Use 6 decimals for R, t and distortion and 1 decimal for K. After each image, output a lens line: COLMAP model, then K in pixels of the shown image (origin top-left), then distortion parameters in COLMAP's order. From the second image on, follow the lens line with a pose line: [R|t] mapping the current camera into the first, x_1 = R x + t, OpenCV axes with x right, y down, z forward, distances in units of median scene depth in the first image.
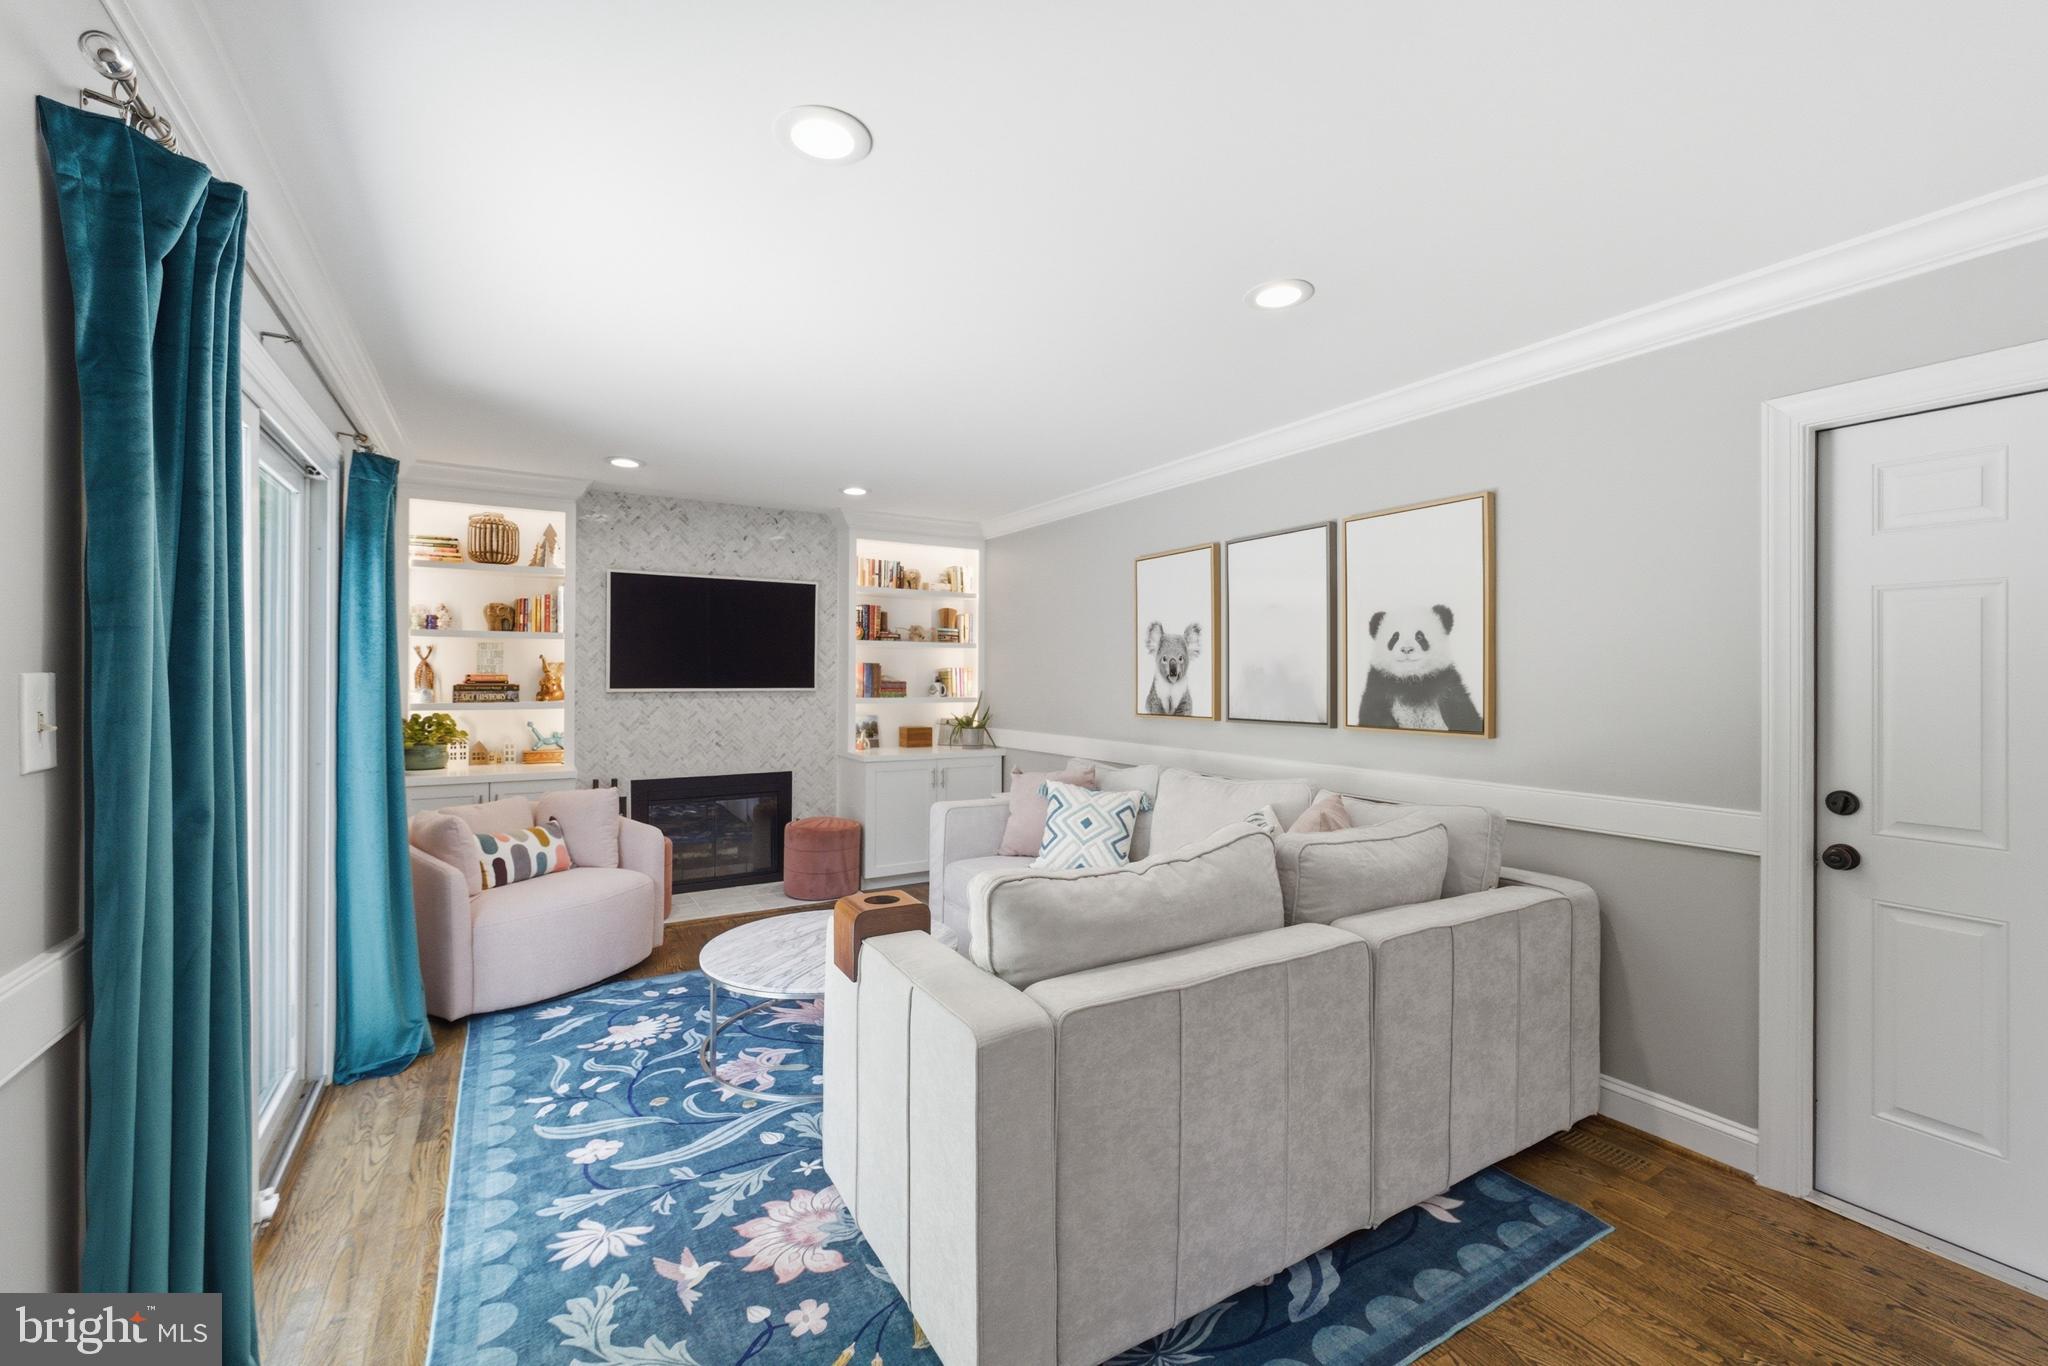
lens RADIAL K [[843.1, 0, 1030.3], [0, 843.1, 672.8], [0, 0, 1]] dist [-0.001601, 0.000196]
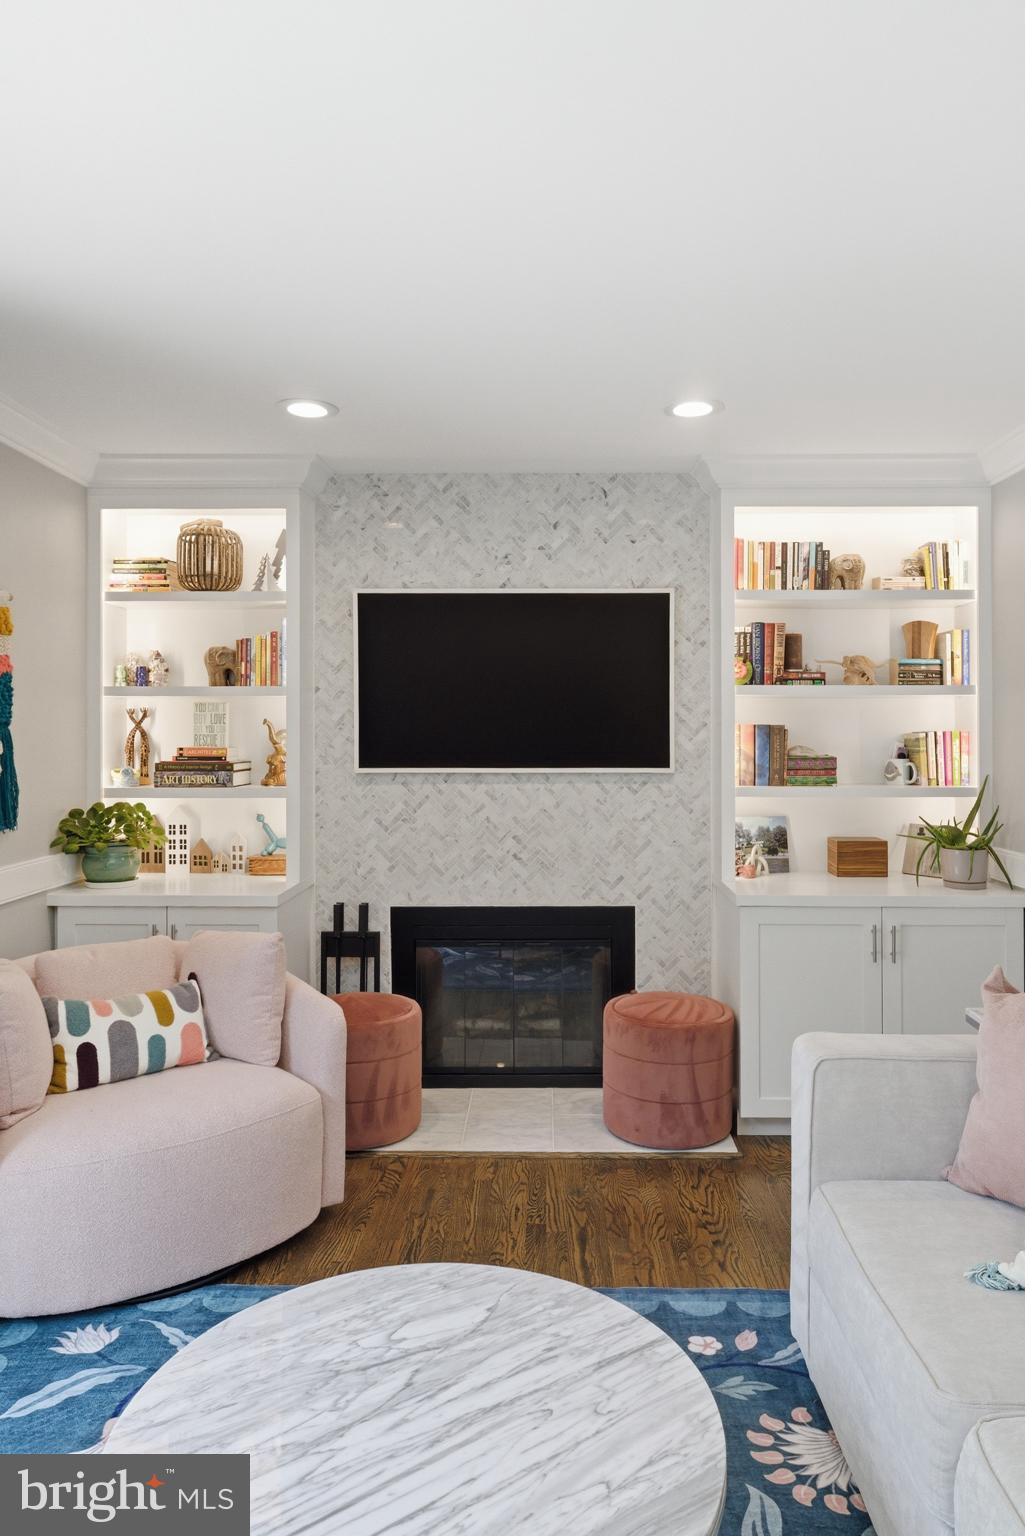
lens RADIAL K [[1022.4, 0, 541.6], [0, 1022.4, 723.6], [0, 0, 1]] dist [0.000850, 0.001145]
pose [[0.849489, -0.009700, -0.527517, 0.049832], [0.005889, 0.999943, -0.008902, -0.007842], [0.527574, 0.004456, 0.849498, 0.373313]]
